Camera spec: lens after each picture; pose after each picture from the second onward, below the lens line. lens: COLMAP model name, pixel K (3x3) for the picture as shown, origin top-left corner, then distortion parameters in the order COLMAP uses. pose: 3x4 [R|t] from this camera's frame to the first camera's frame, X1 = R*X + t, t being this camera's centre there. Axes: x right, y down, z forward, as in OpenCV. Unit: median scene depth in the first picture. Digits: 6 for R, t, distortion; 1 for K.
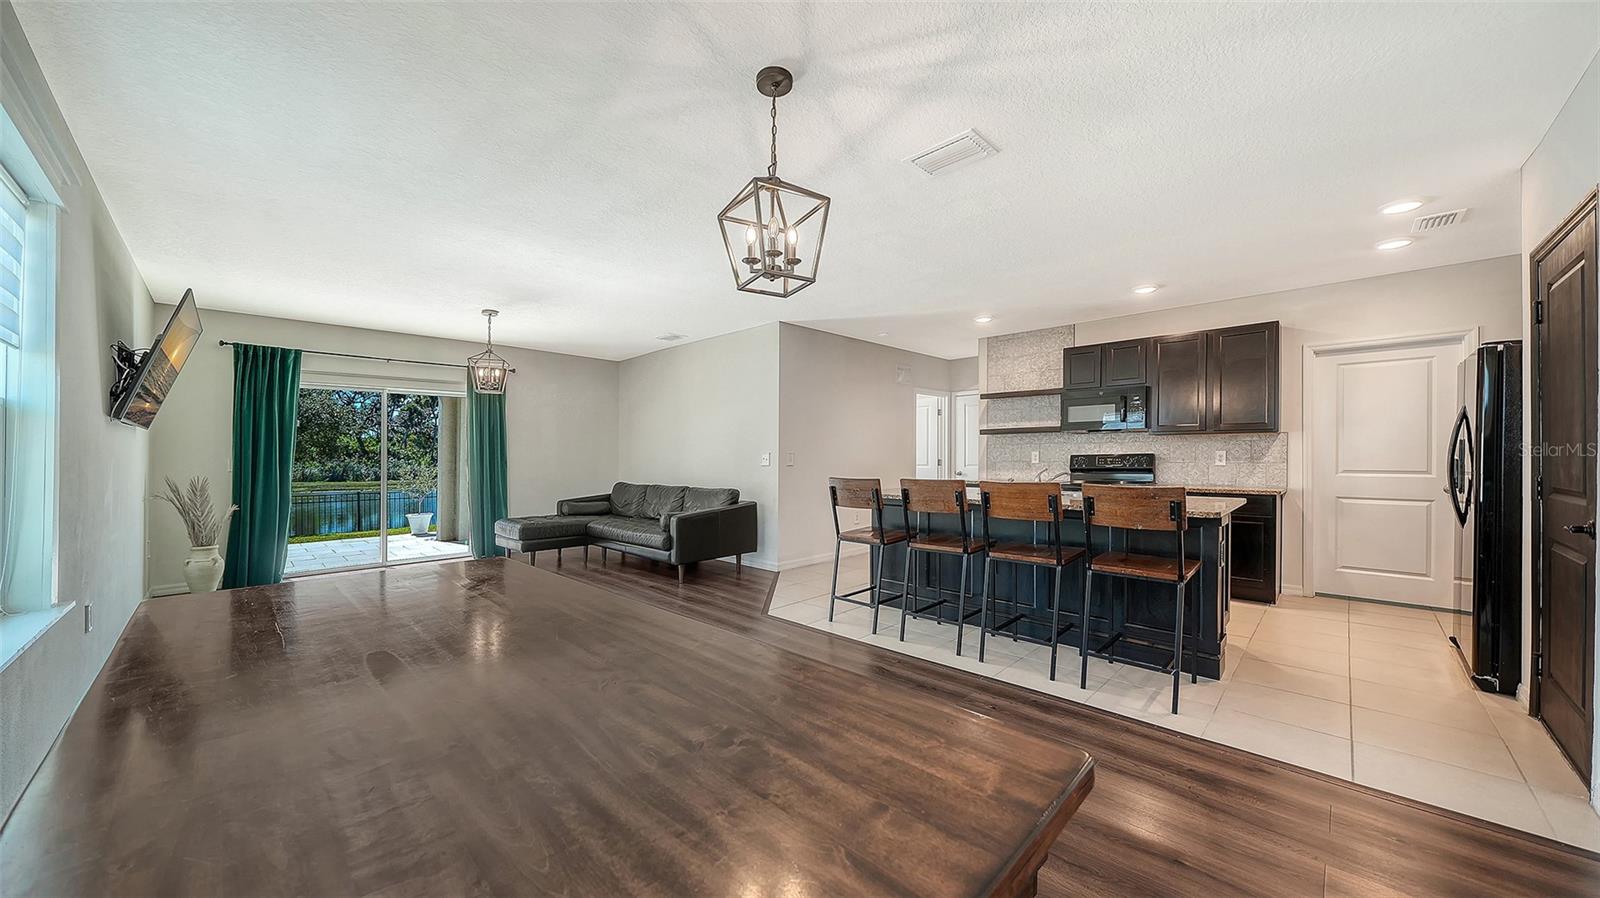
lens RADIAL K [[558.6, 0, 799.7], [0, 558.6, 453.5], [0, 0, 1]] dist [-0.000634, -0.000063]
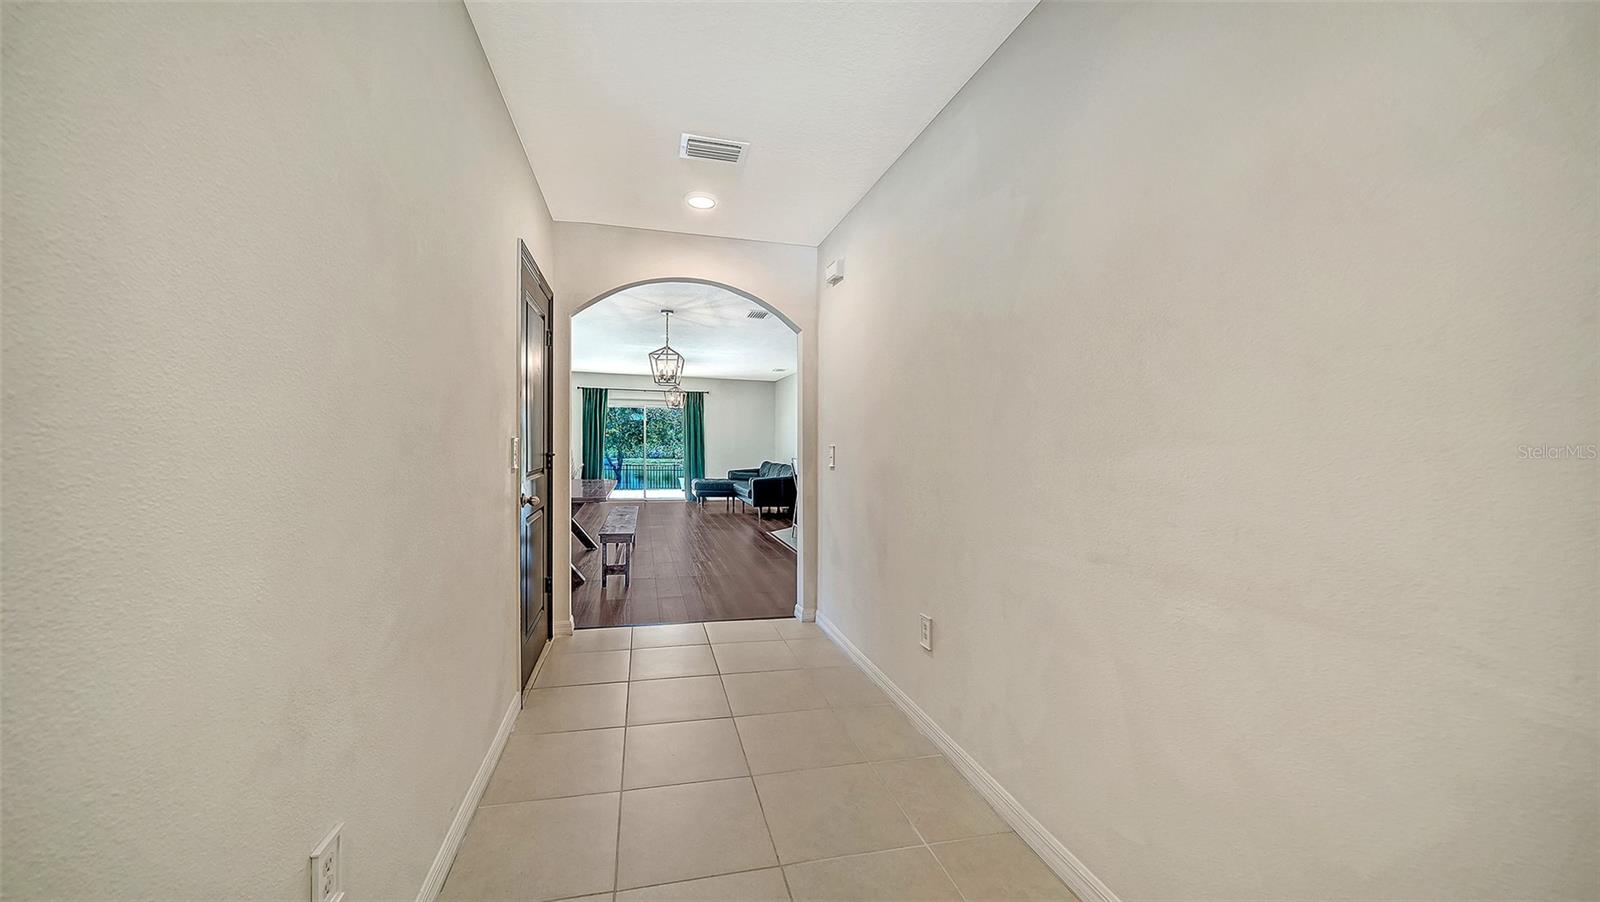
lens RADIAL K [[574.6, 0, 813.8], [0, 574.6, 436.8], [0, 0, 1]] dist [-0.001298, -0.000056]
pose [[0.876289, 0.011827, -0.481642, 0.784738], [-0.020194, 0.999722, -0.012192, 0.000491], [0.481363, 0.020410, 0.876284, -0.472437]]
